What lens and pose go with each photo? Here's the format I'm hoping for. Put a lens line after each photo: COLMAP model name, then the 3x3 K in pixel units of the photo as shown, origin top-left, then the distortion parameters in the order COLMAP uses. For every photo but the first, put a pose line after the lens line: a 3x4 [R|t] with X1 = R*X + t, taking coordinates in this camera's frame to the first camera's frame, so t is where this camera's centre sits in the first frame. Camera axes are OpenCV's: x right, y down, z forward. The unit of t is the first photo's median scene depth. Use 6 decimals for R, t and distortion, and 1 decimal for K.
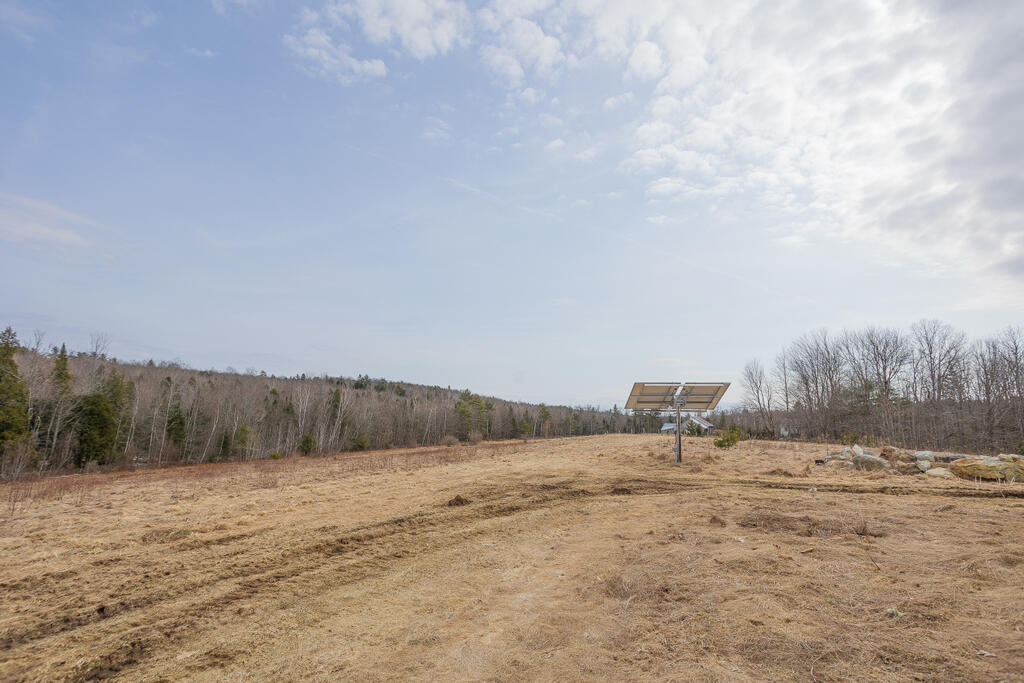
lens RADIAL K [[491.7, 0, 508.5], [0, 491.7, 332.0], [0, 0, 1]] dist [-0.053872, 0.035797]
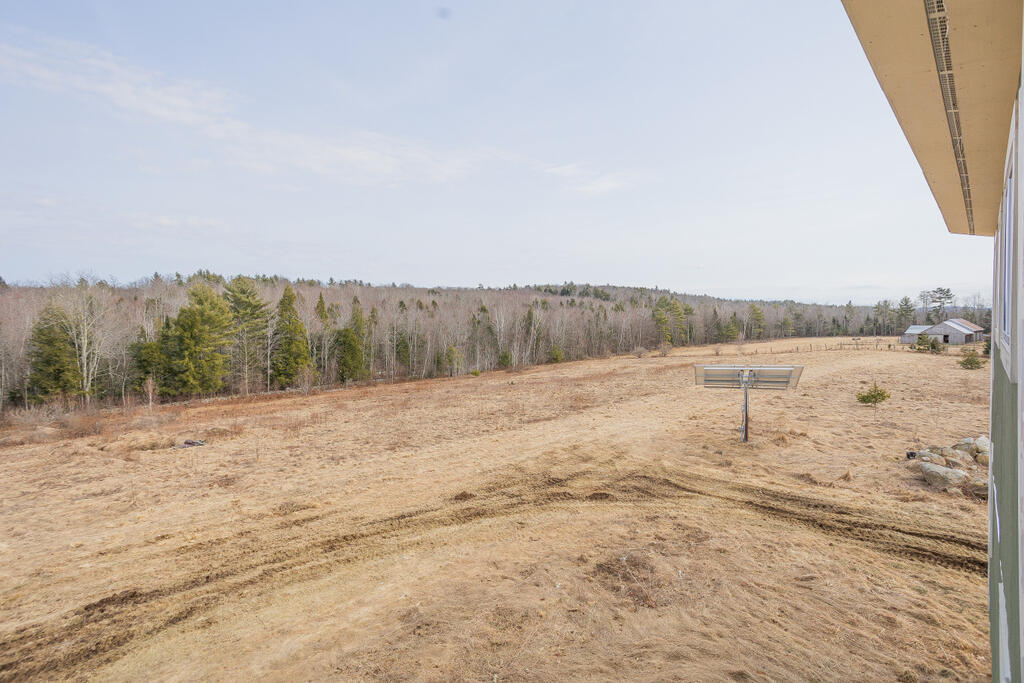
lens RADIAL K [[491.7, 0, 508.5], [0, 491.7, 332.0], [0, 0, 1]] dist [-0.053872, 0.035797]
pose [[0.912019, -0.020757, -0.409622, 0.036189], [0.102575, 0.978524, 0.178799, -0.020944], [0.397114, -0.205085, 0.894562, -0.005388]]
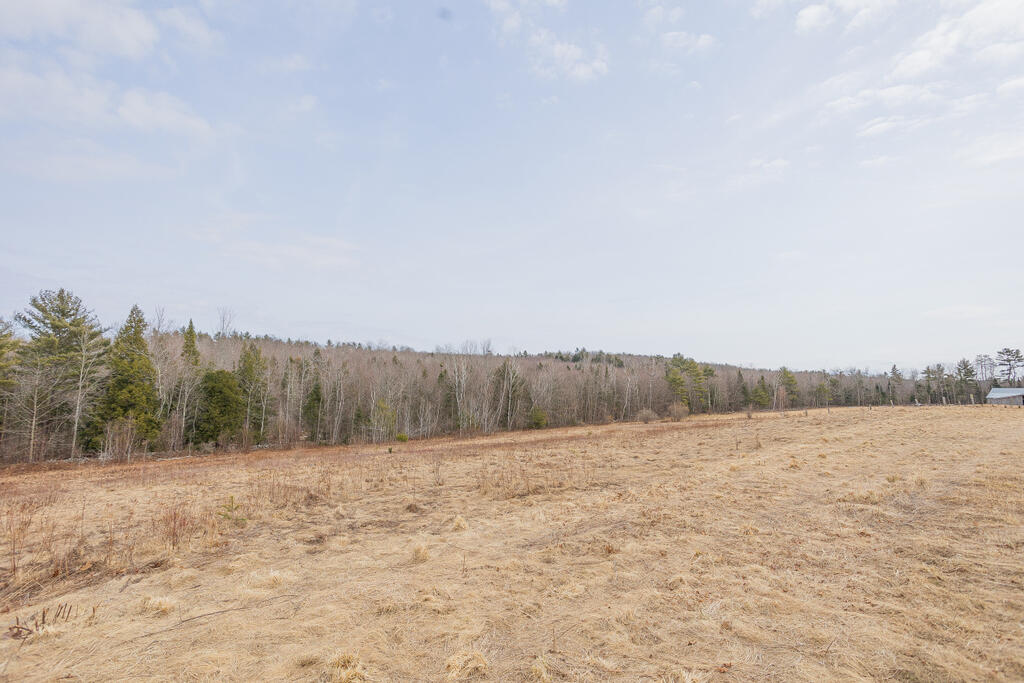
lens RADIAL K [[491.7, 0, 508.5], [0, 491.7, 332.0], [0, 0, 1]] dist [-0.053872, 0.035797]
pose [[0.896748, -0.074198, -0.436276, 0.025706], [0.097849, 0.994688, 0.031957, 0.030449], [0.431588, -0.071347, 0.899245, 0.153987]]
